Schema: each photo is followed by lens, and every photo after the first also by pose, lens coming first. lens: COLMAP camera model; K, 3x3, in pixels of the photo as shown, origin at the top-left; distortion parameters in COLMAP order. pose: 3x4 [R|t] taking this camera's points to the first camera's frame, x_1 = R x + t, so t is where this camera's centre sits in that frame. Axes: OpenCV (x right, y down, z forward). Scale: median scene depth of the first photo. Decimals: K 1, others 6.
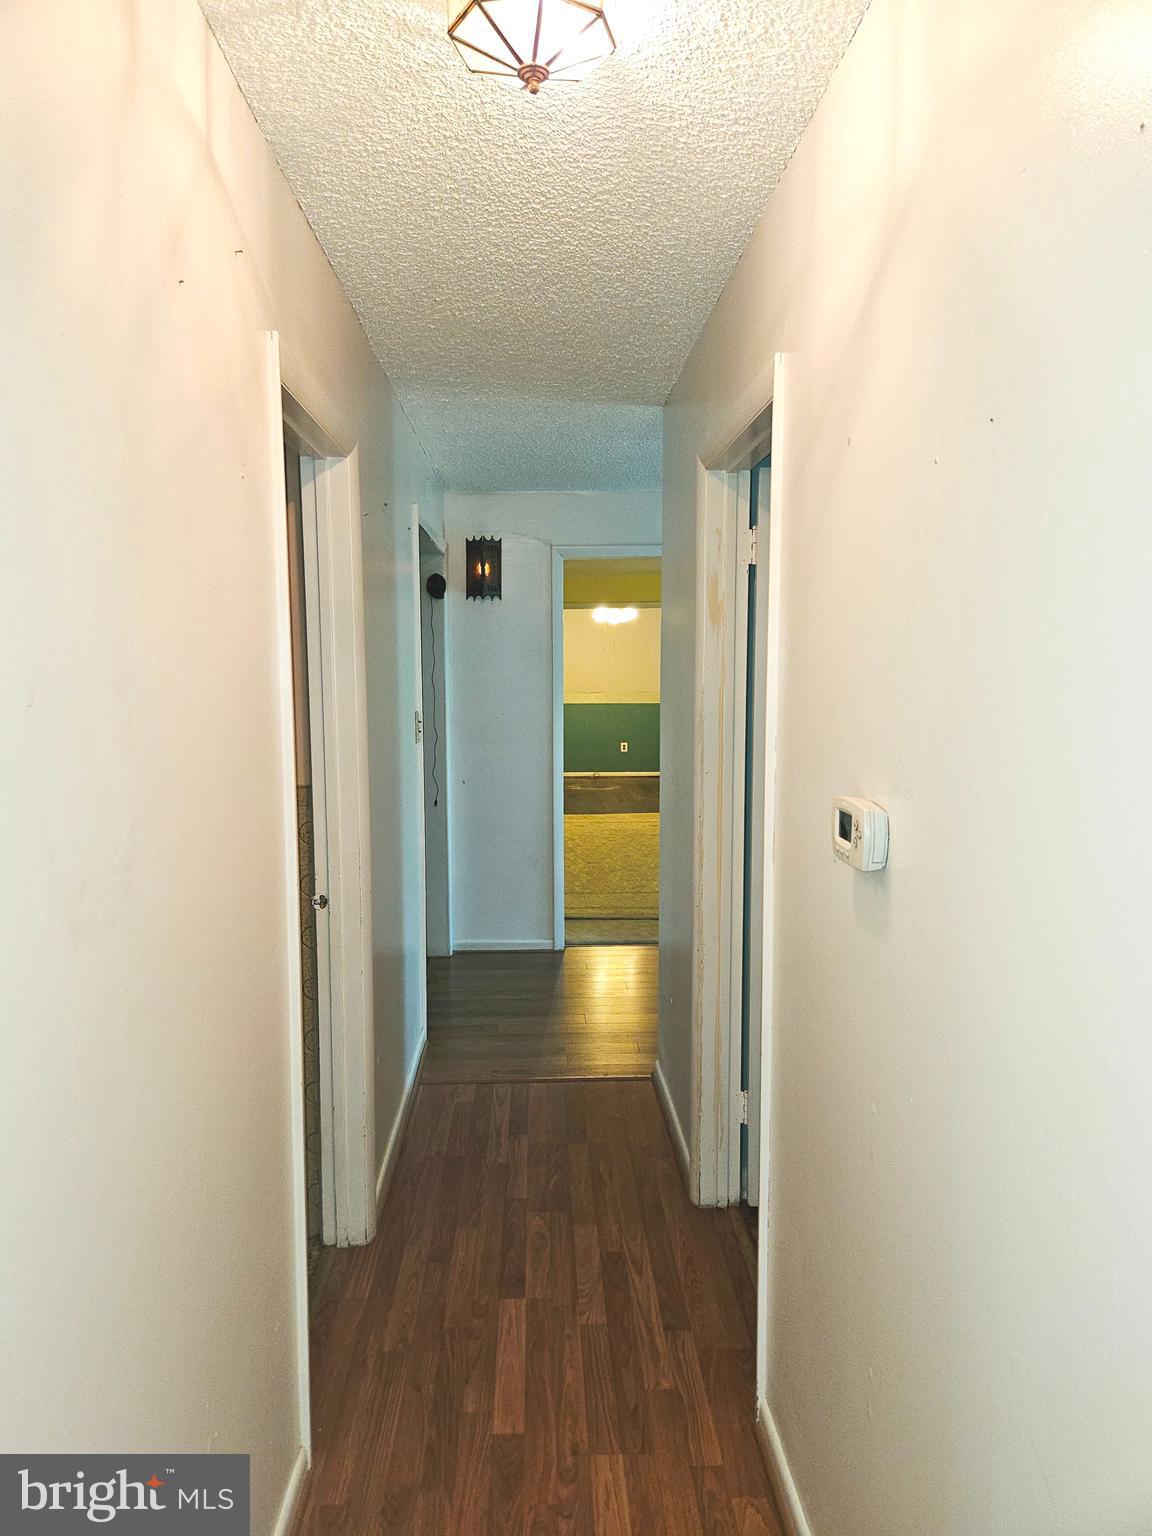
lens RADIAL K [[1001.4, 0, 576.0], [0, 1001.4, 768.0], [0, 0, 1]] dist [0.076188, -0.057156]
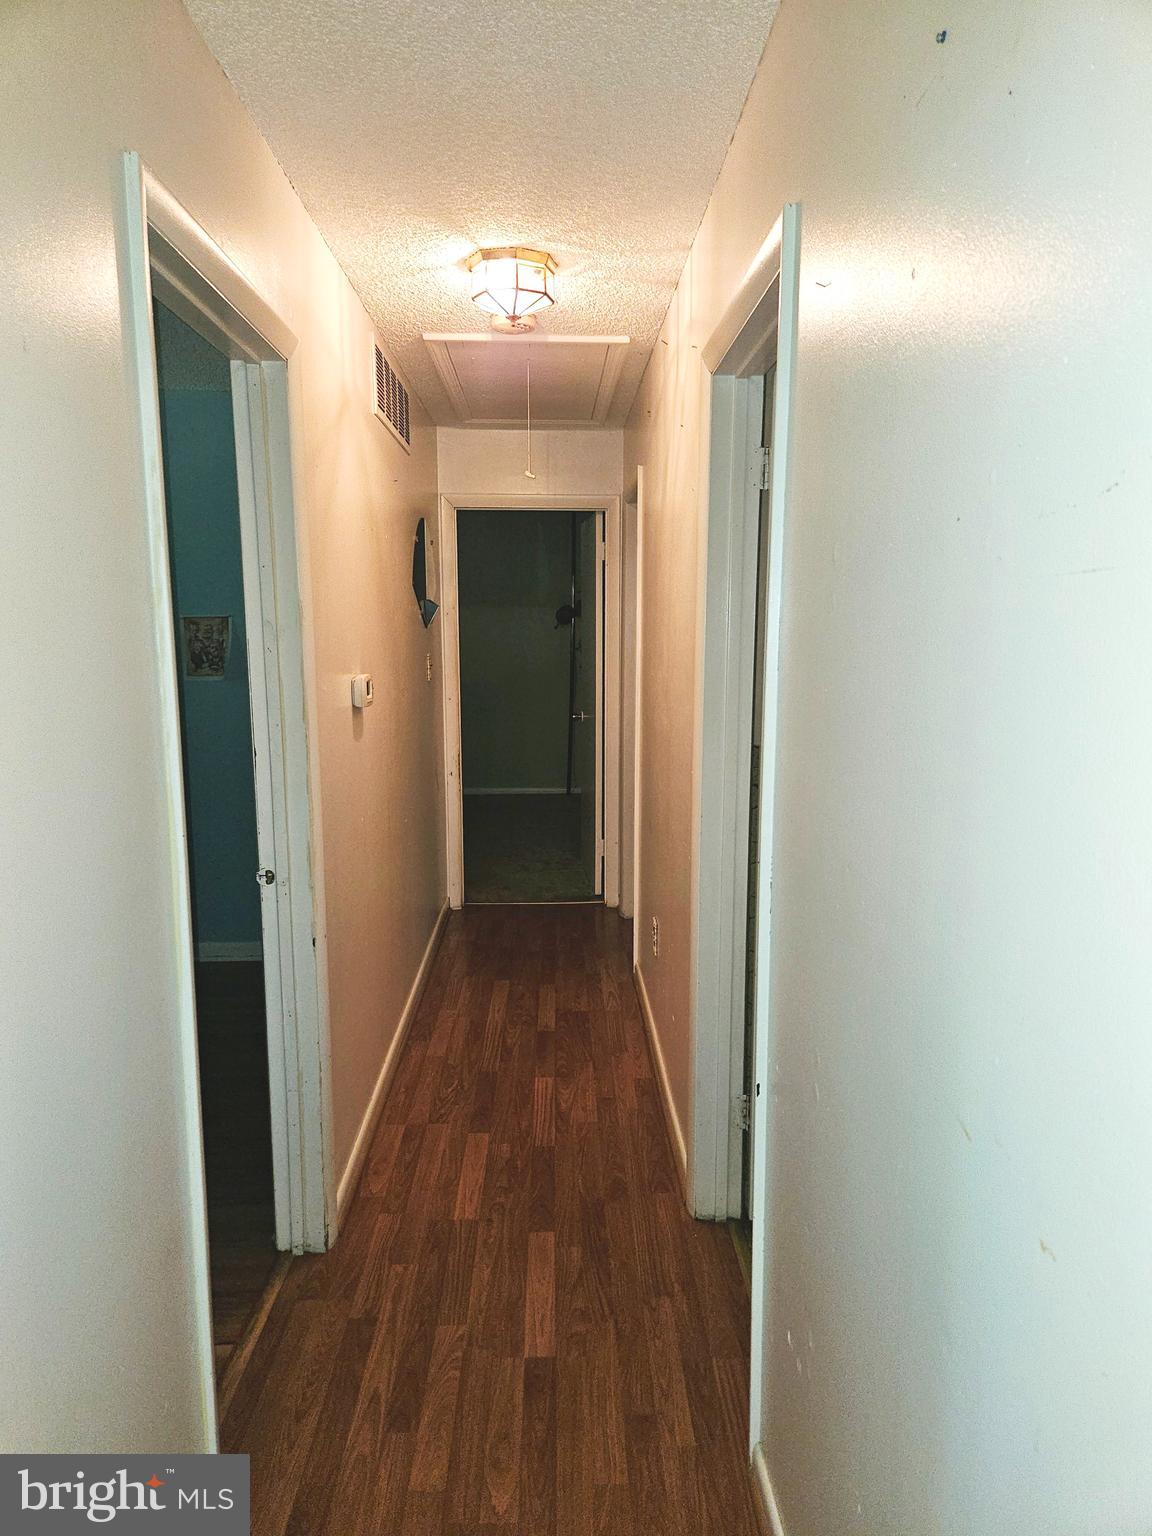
lens RADIAL K [[1001.4, 0, 576.0], [0, 1001.4, 768.0], [0, 0, 1]] dist [0.076188, -0.057156]
pose [[-0.999784, -0.000811, 0.020787, -0.112878], [0.004367, 0.968786, 0.247862, -0.167250], [-0.020339, 0.247899, -0.968572, 1.747459]]
